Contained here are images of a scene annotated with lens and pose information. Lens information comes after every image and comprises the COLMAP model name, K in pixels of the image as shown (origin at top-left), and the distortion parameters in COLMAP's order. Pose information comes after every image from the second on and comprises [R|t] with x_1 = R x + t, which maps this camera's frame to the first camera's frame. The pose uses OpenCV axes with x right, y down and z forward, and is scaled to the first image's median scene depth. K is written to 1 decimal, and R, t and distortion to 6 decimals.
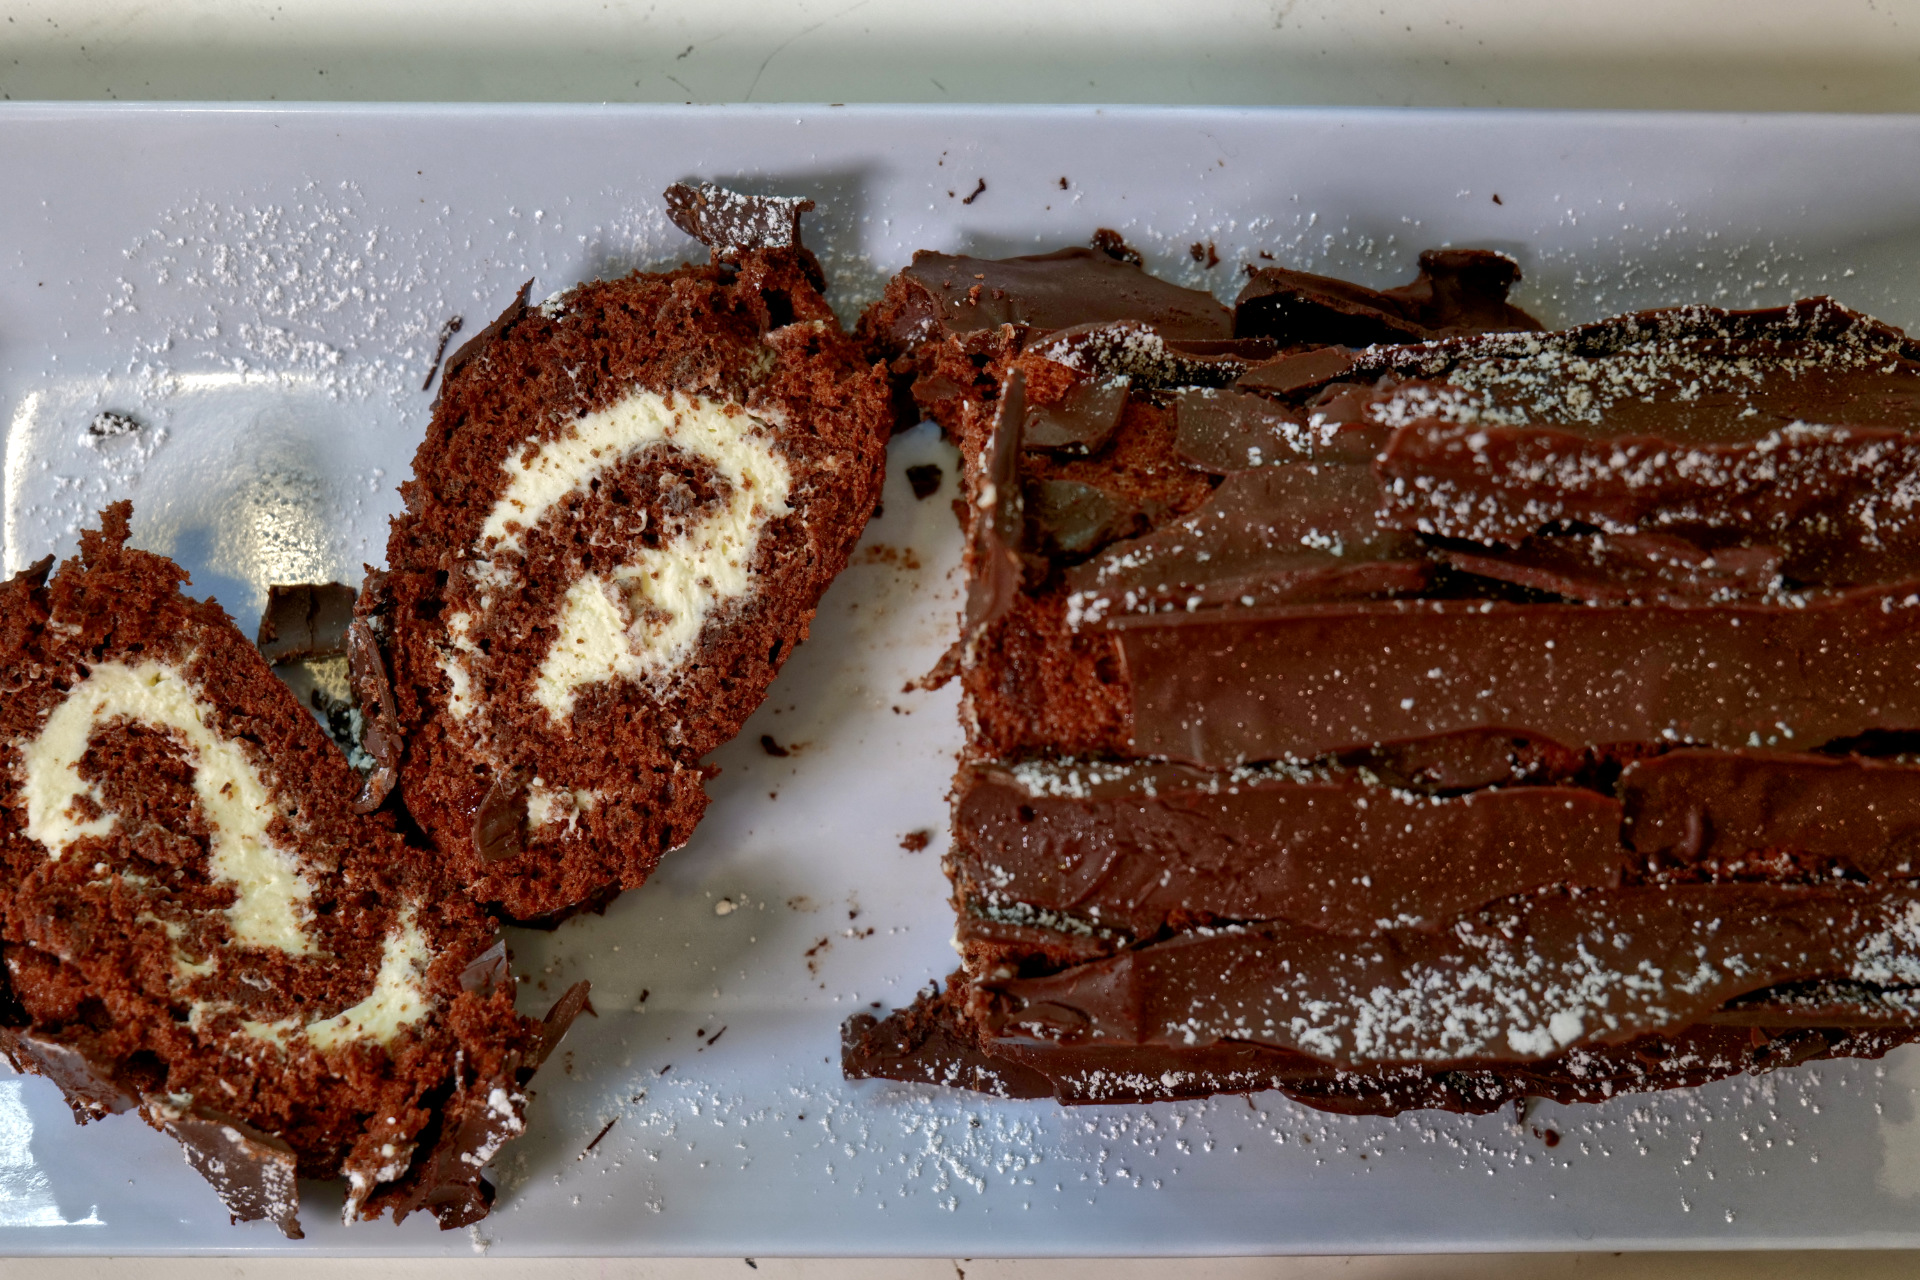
lens RADIAL K [[3202.1, 0, 922.1], [0, 3202.1, 637.3], [0, 0, 1]] dist [-0.006880, 0.090763]
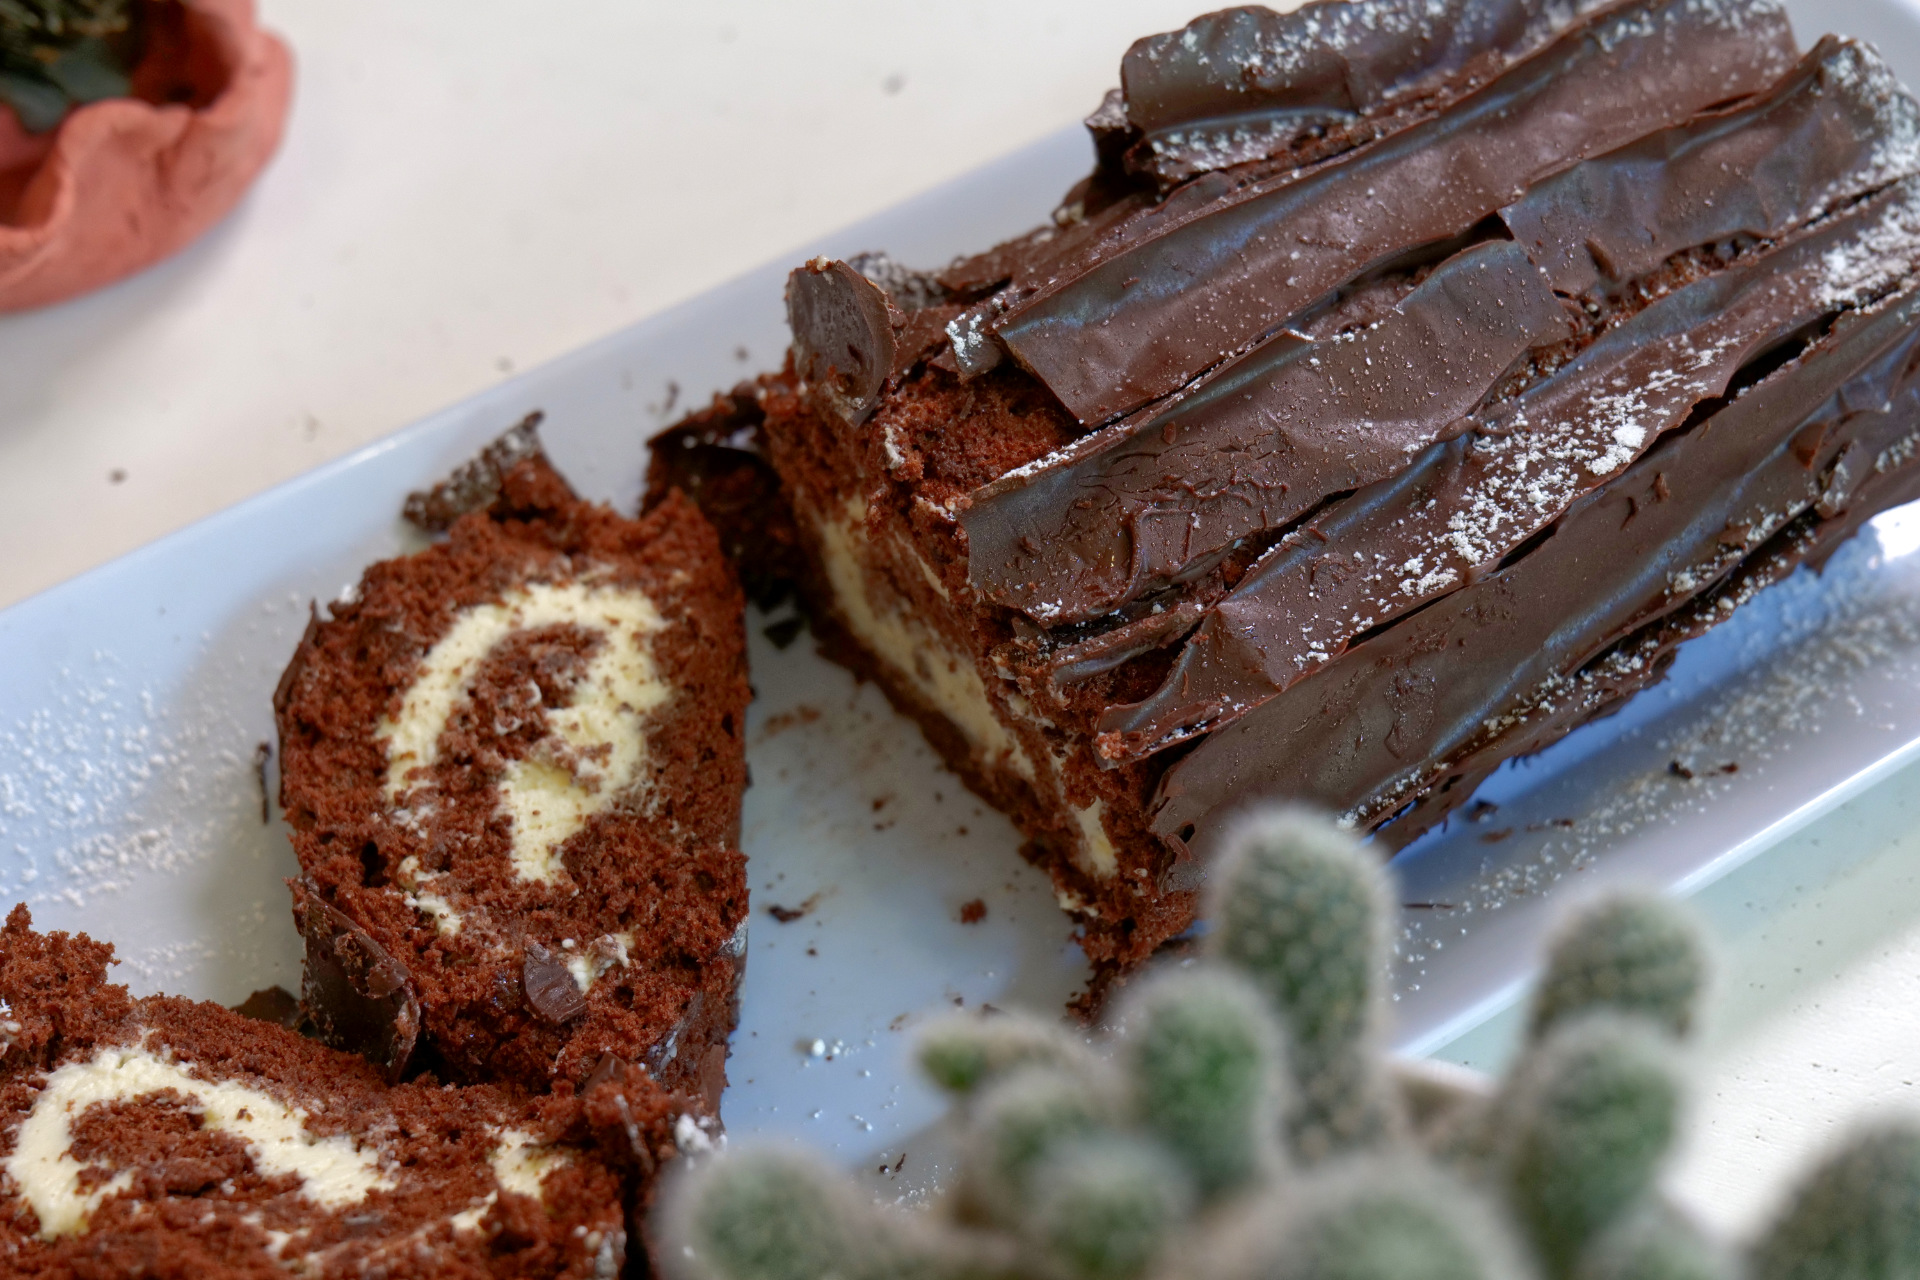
lens RADIAL K [[3211.0, 0, 960.0], [0, 3211.0, 640.0], [0, 0, 1]] dist [0.154037, -1.512611]
pose [[0.841544, -0.438945, 0.314851, -0.272242], [0.539677, 0.657811, -0.525389, 0.514032], [0.023504, 0.612056, 0.790465, 0.252592]]
